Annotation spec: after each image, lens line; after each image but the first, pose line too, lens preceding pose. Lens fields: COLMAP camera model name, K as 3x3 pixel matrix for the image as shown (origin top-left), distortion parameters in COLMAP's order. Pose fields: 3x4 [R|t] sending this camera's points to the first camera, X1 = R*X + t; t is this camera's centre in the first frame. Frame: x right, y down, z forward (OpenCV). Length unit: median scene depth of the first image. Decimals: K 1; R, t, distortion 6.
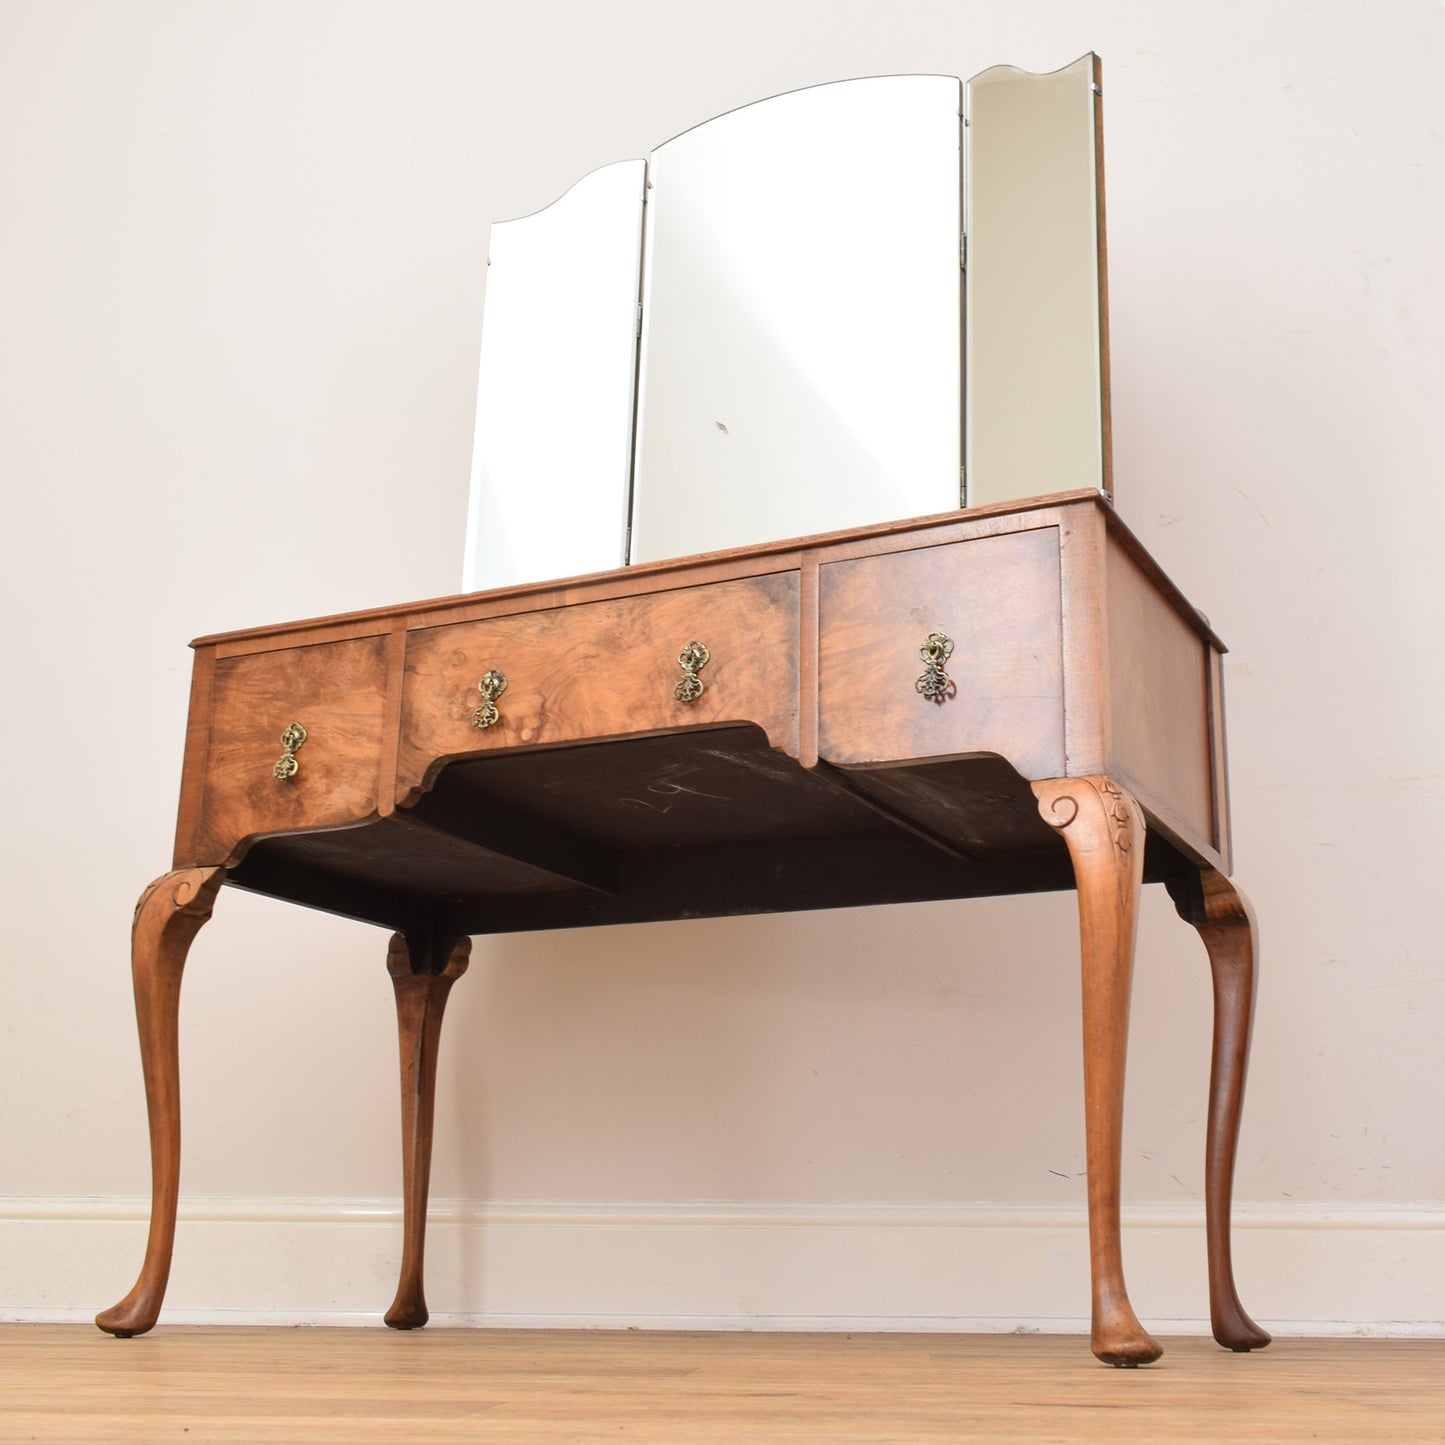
lens RADIAL K [[1923.7, 0, 803.3], [0, 1923.7, 699.7], [0, 0, 1]] dist [-0.012633, 0.000000]
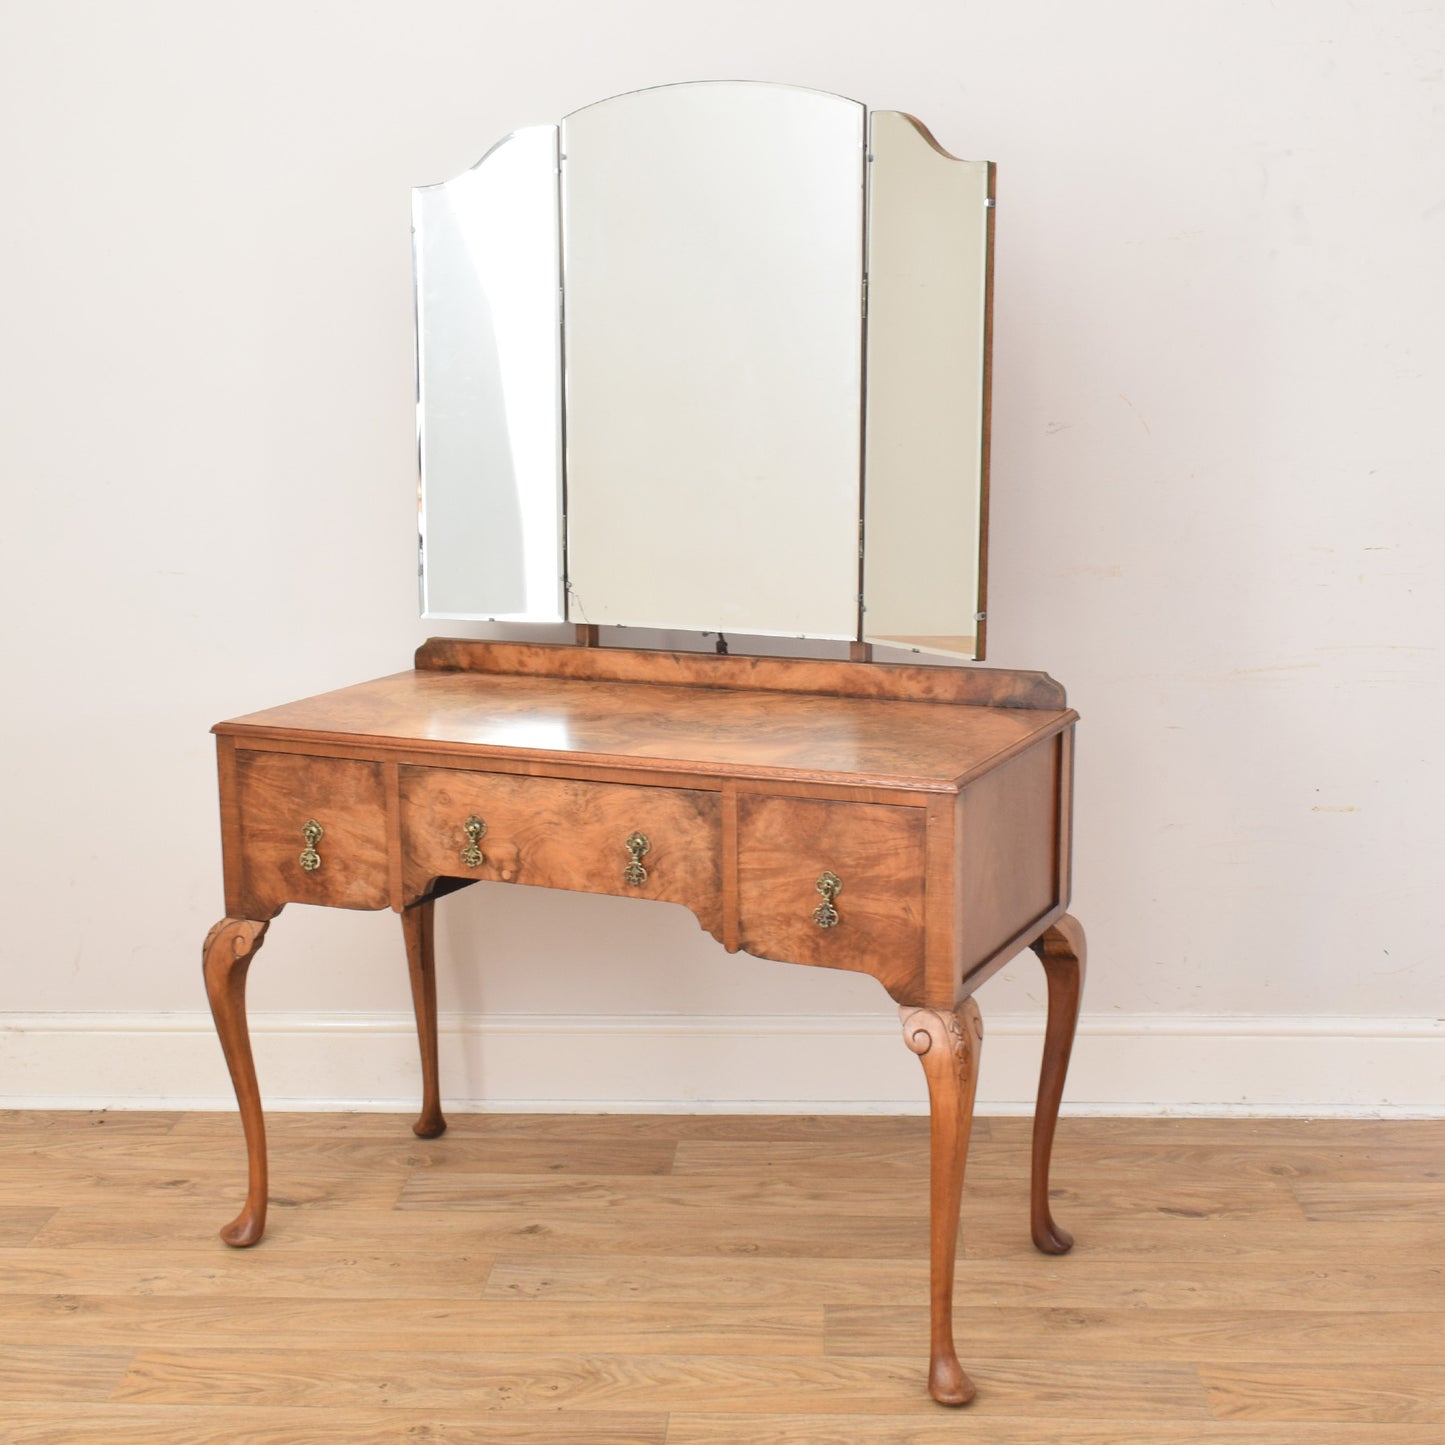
lens RADIAL K [[2105.7, 0, 722.7], [0, 2105.7, 684.3], [0, 0, 1]] dist [-0.013212, 0.000000]
pose [[0.999759, -0.020784, -0.007072, 0.009526], [0.021776, 0.897771, 0.439924, -0.669442], [-0.002794, -0.439972, 0.898007, -0.175566]]
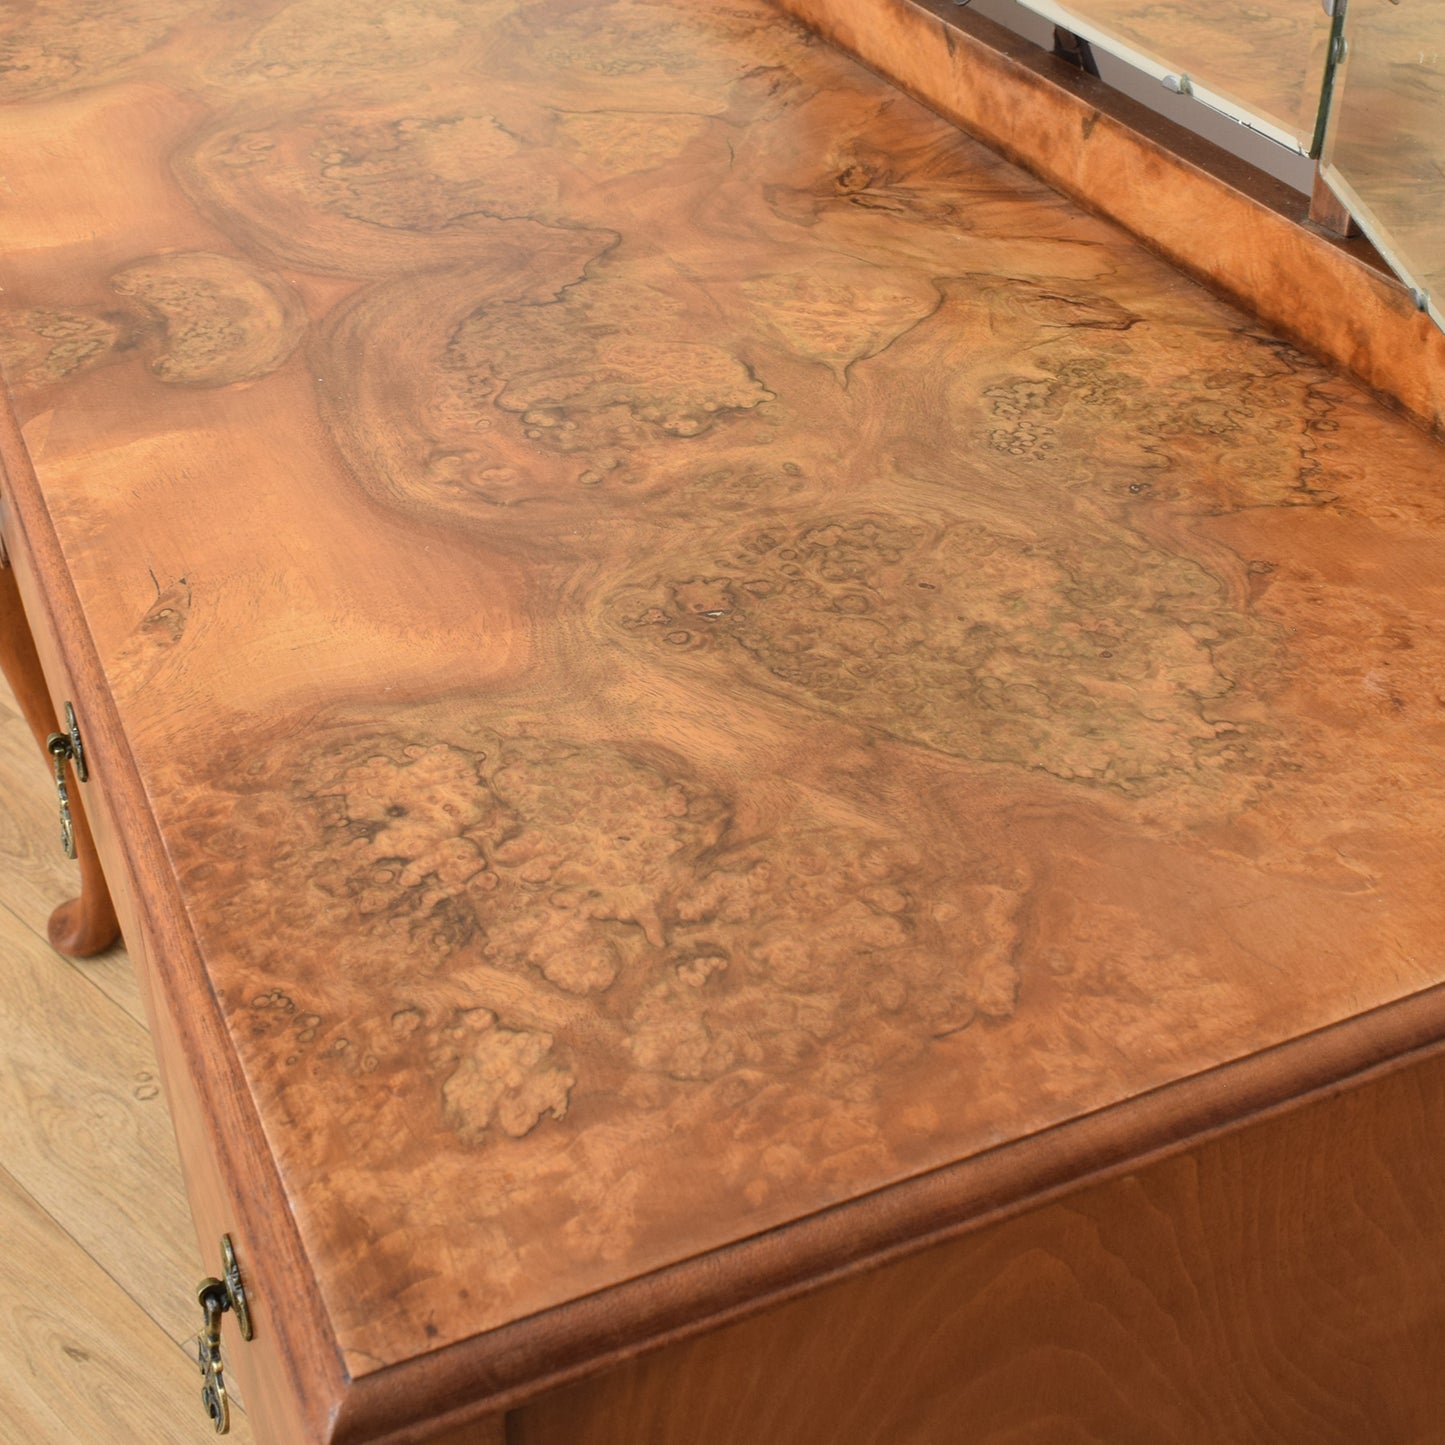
lens RADIAL K [[2145.8, 0, 697.9], [0, 2145.8, 489.5], [0, 0, 1]] dist [-0.019532, 0.000000]
pose [[0.750052, 0.316510, -0.580726, 0.253880], [0.207987, 0.720627, 0.661391, -0.297350], [0.627824, -0.616861, 0.474678, 0.841012]]
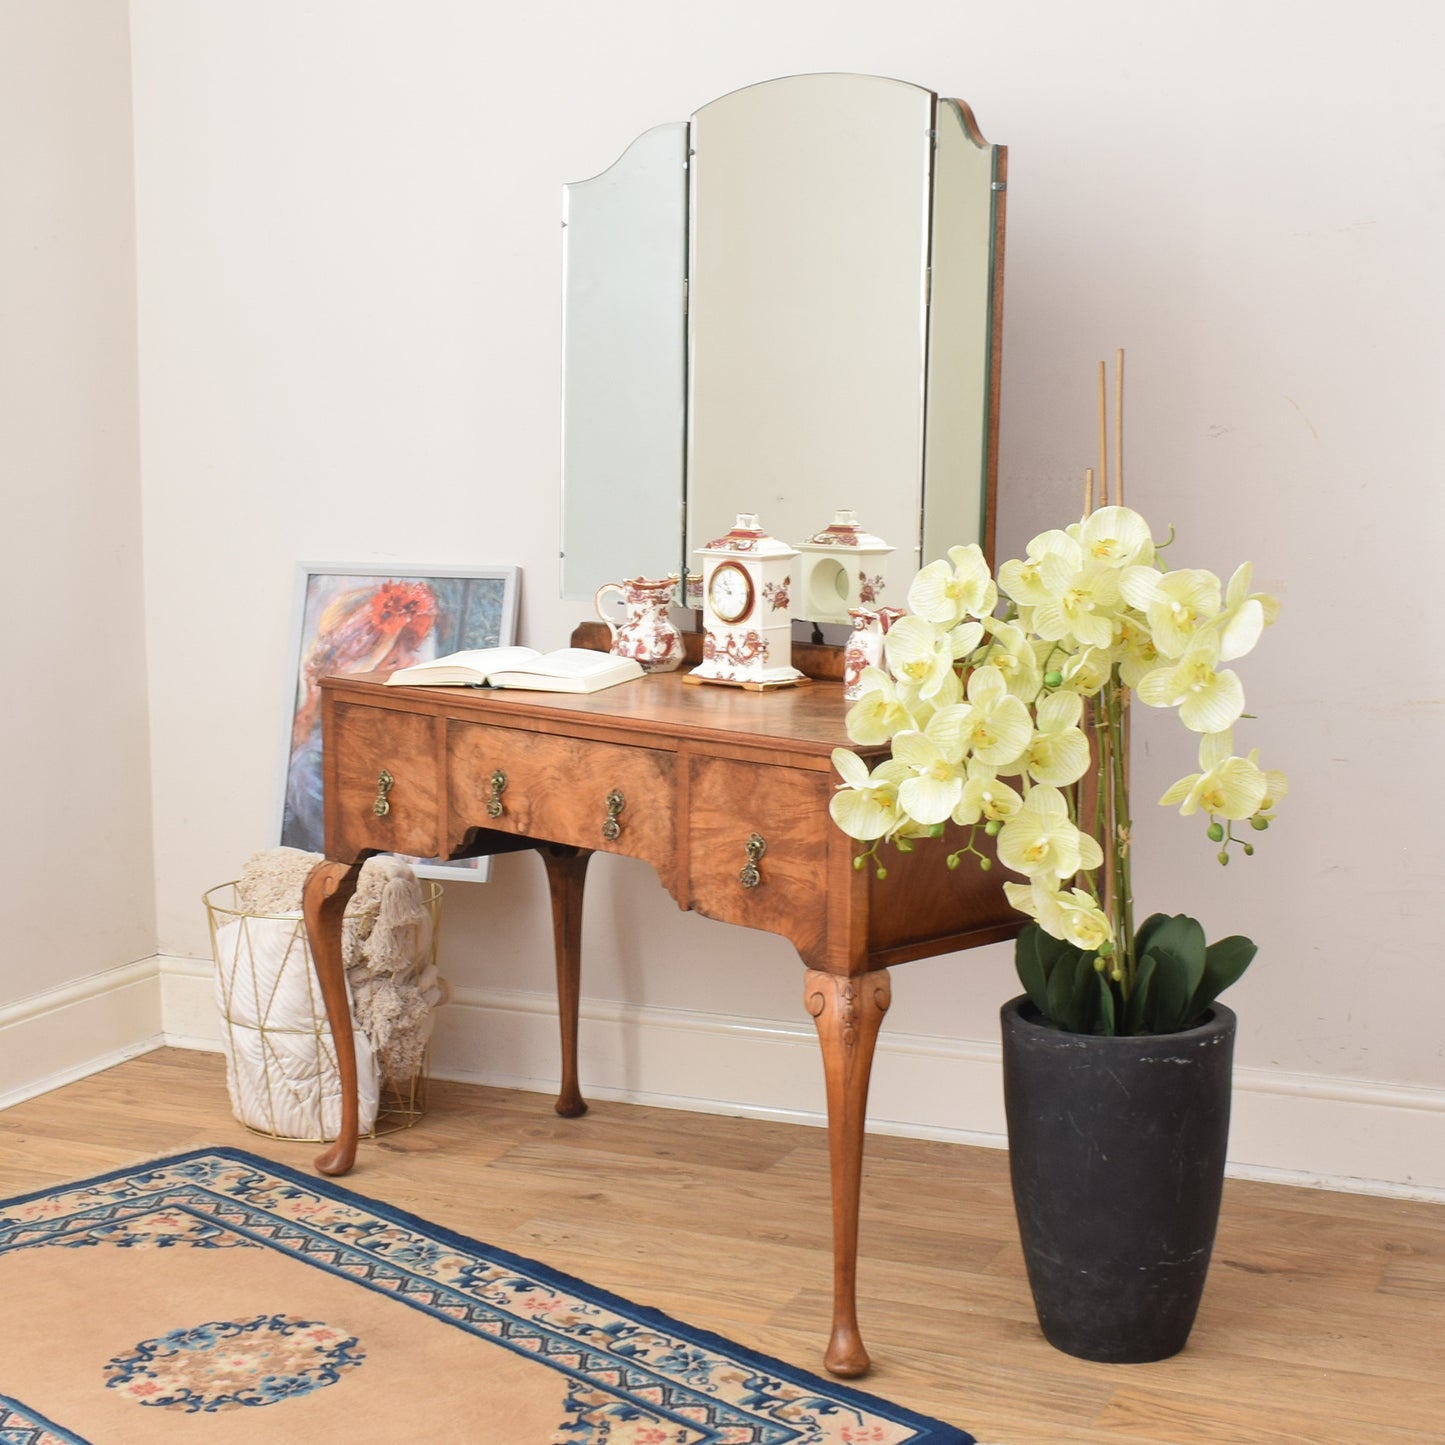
lens RADIAL K [[2463.3, 0, 745.6], [0, 2463.3, 717.1], [0, 0, 1]] dist [-0.014650, 0.000000]
pose [[0.939948, 0.037695, -0.339229, 0.550766], [0.102907, 0.916336, 0.386960, -0.664032], [0.325434, -0.398631, 0.857430, -0.358005]]
